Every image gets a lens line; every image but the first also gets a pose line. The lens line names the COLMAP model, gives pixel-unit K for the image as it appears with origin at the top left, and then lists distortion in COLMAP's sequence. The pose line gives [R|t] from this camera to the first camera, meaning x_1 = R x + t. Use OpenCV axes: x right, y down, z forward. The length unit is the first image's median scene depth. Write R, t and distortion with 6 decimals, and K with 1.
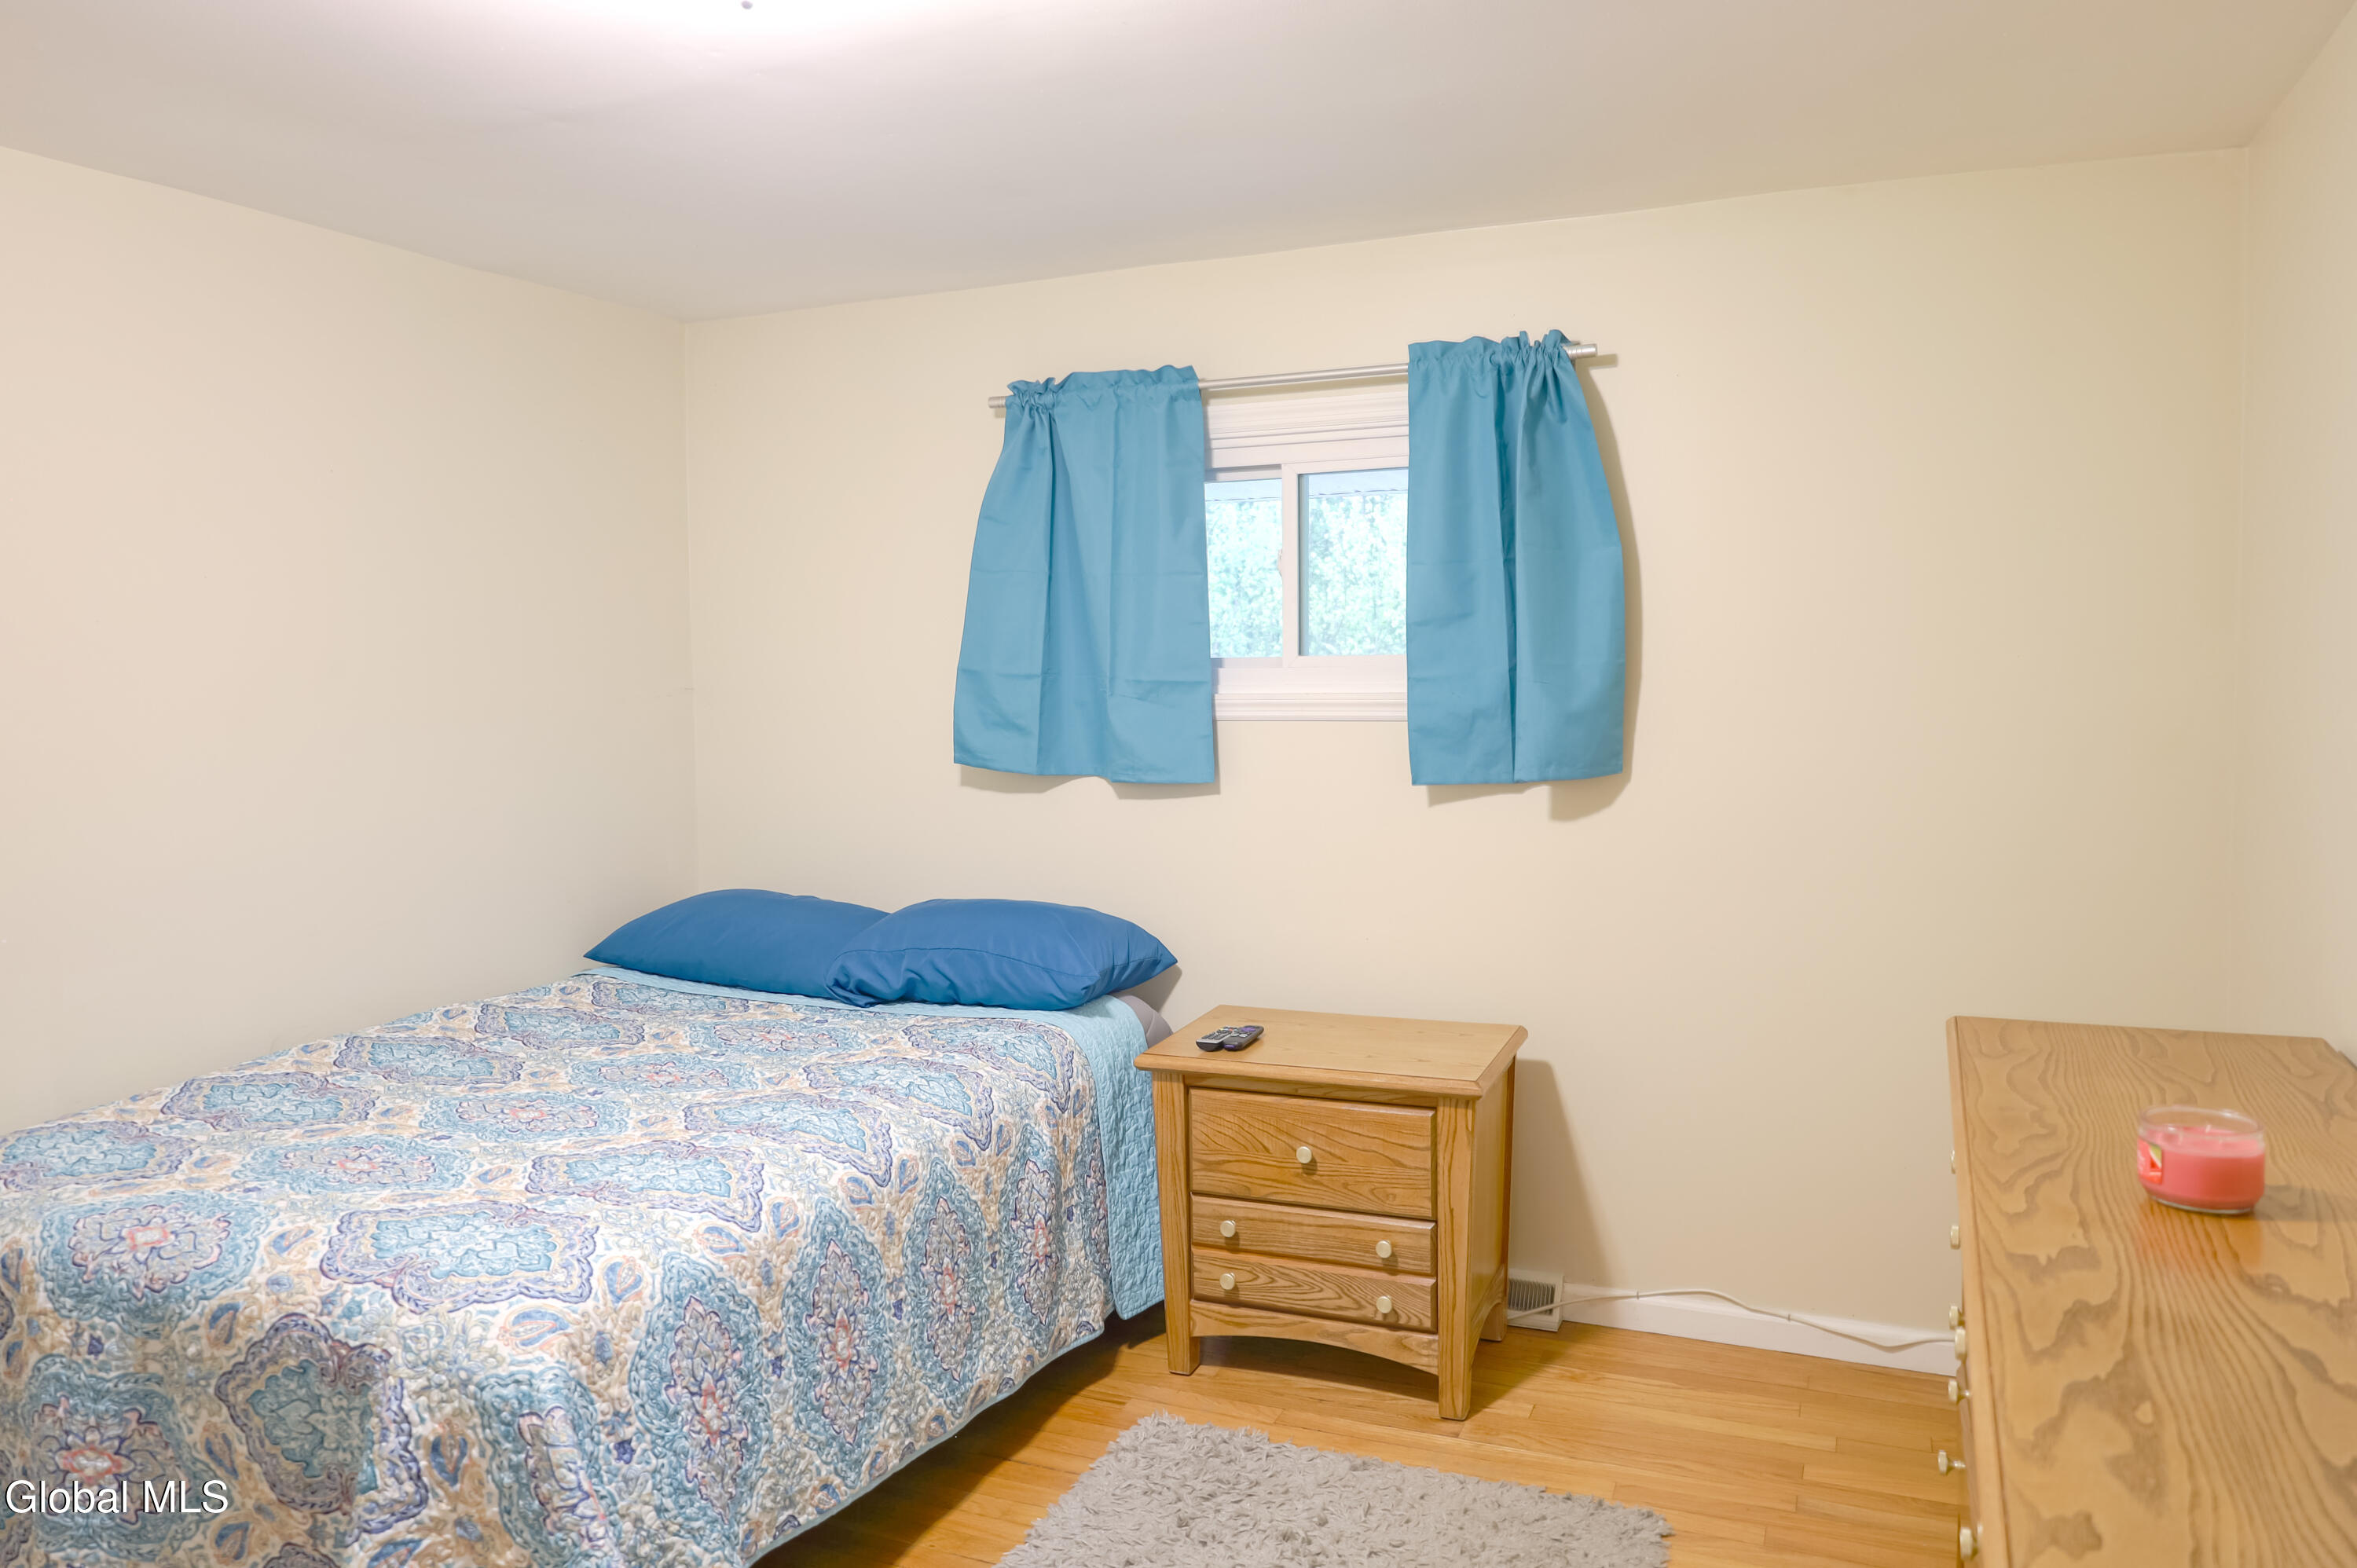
lens RADIAL K [[1632.0, 0, 1178.0], [0, 1632.0, 785.2], [0, 0, 1]] dist [-0.003970, -0.001357]
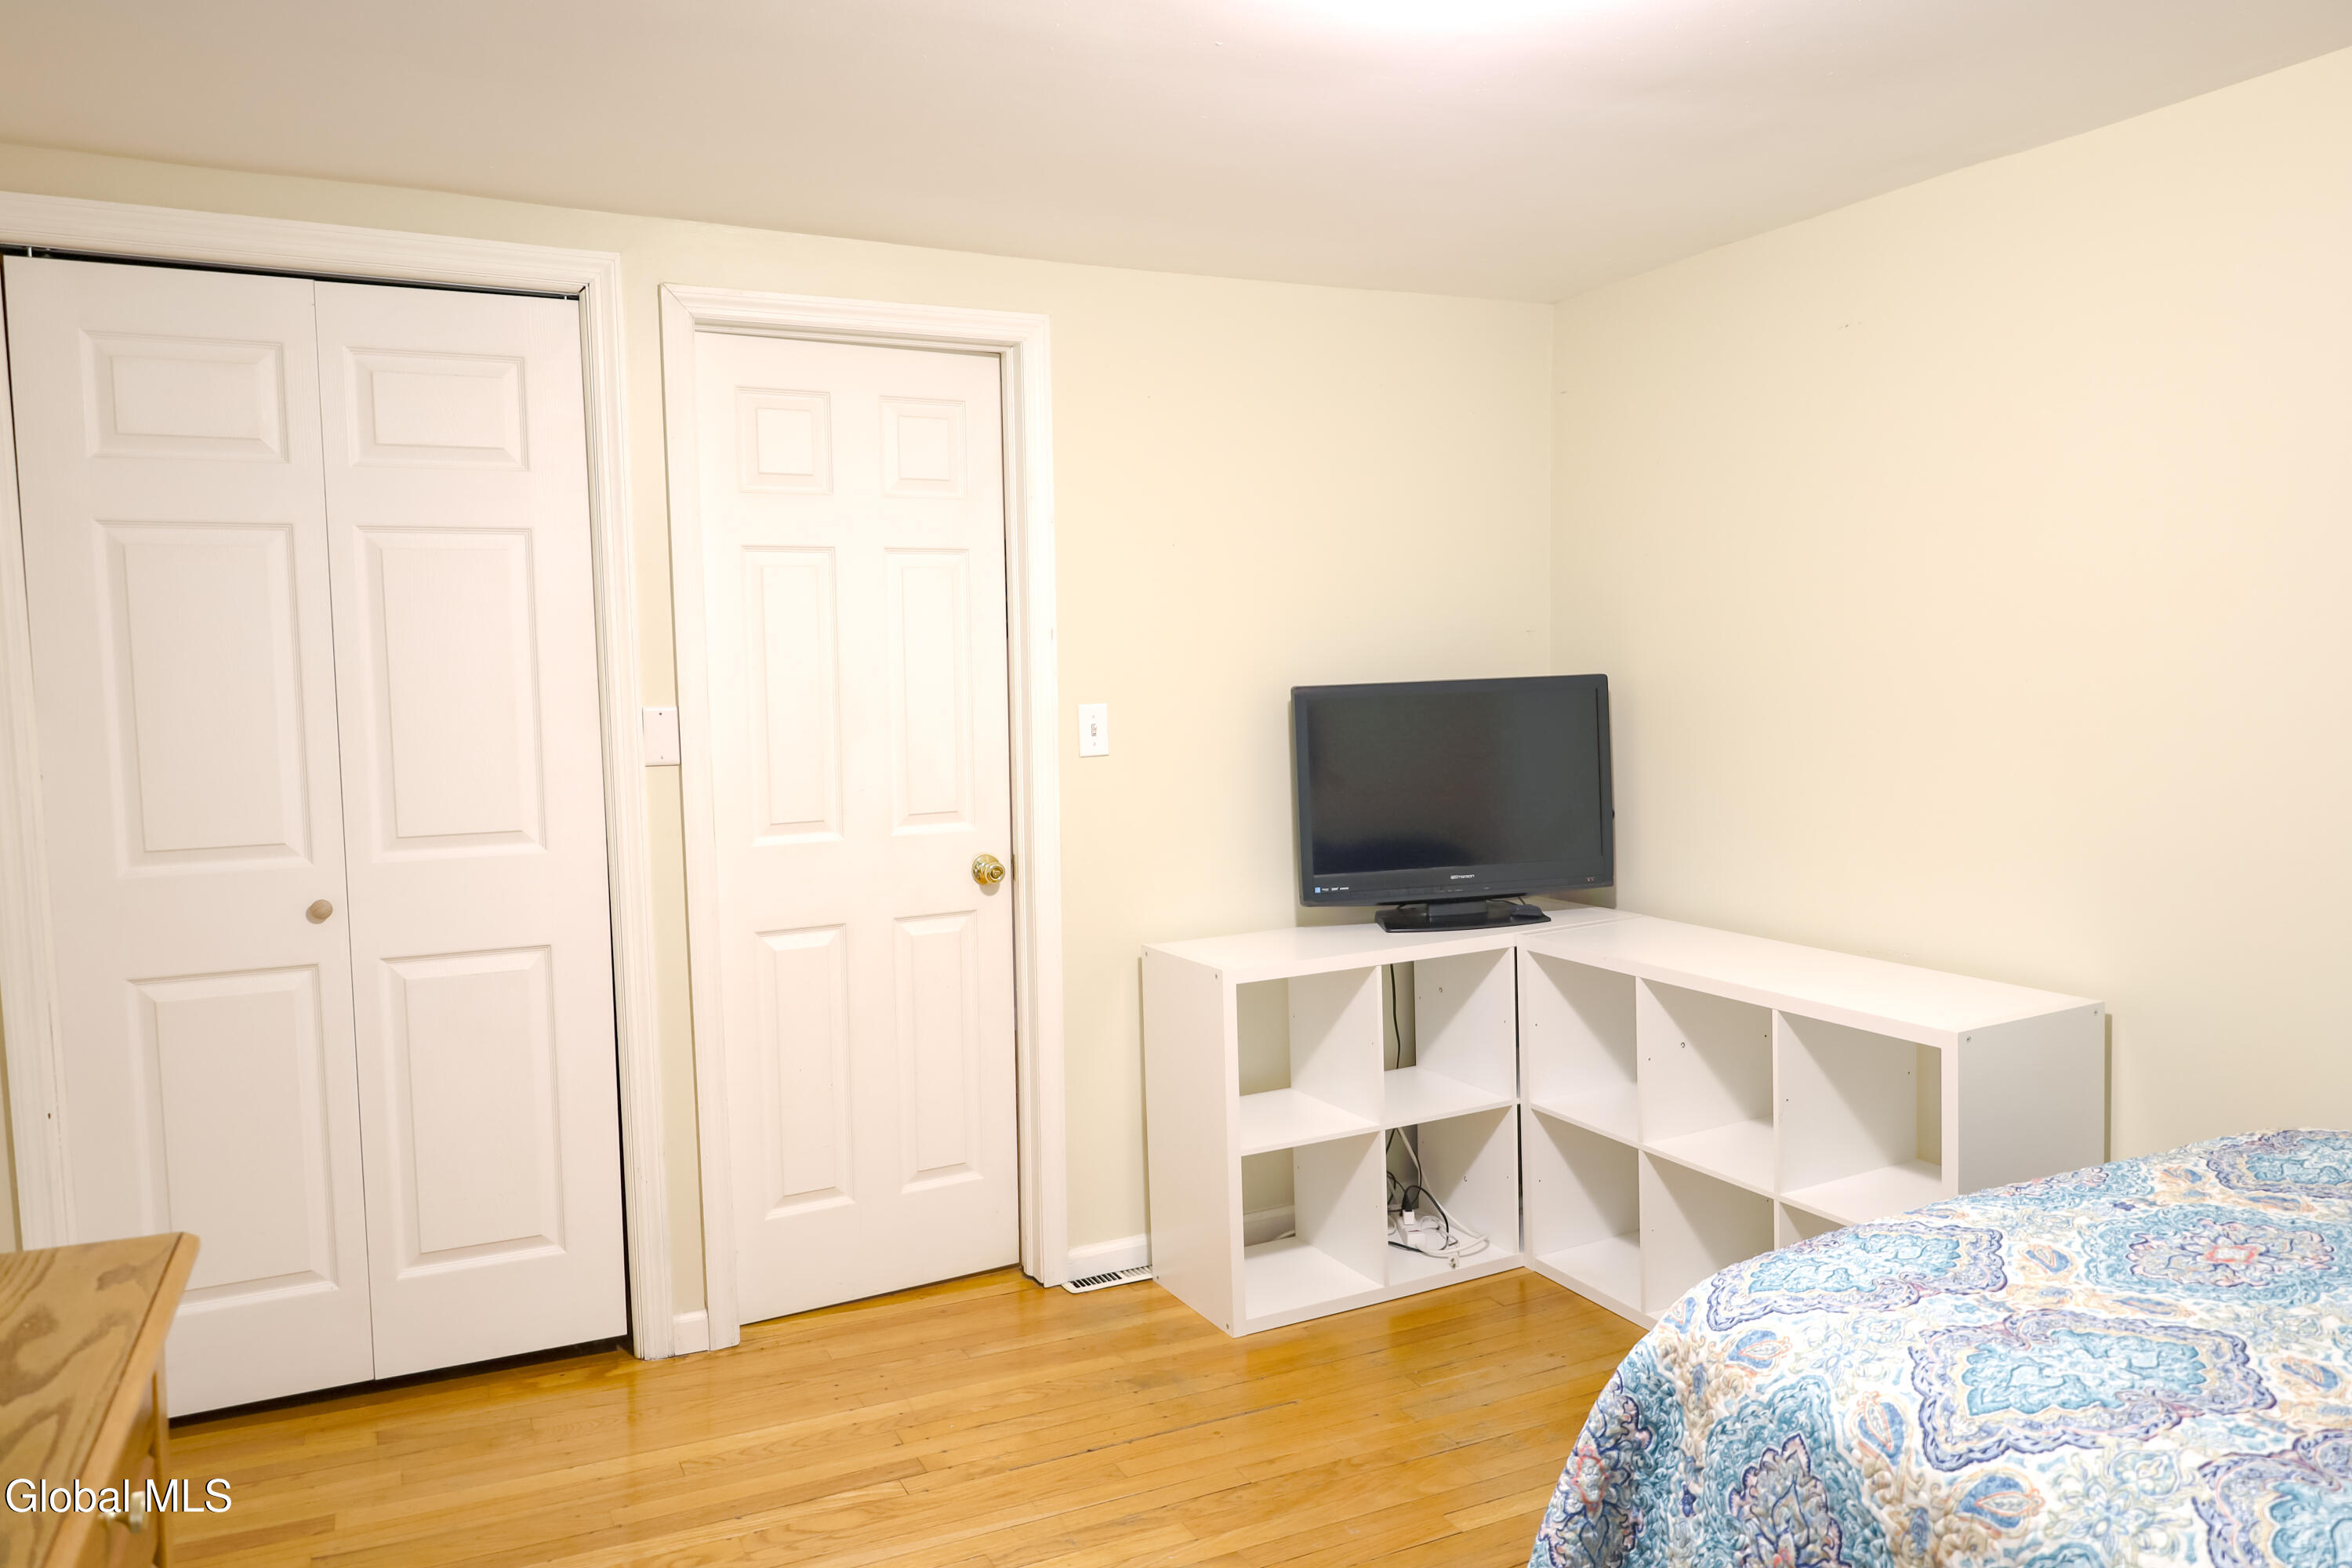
lens RADIAL K [[1628.6, 0, 1174.5], [0, 1628.6, 778.2], [0, 0, 1]] dist [-0.003970, -0.001357]
pose [[-0.654758, 0.091957, -0.750224, 0.475872], [-0.029994, 0.988629, 0.147356, -0.113688], [0.755243, 0.118985, -0.644555, 1.265717]]
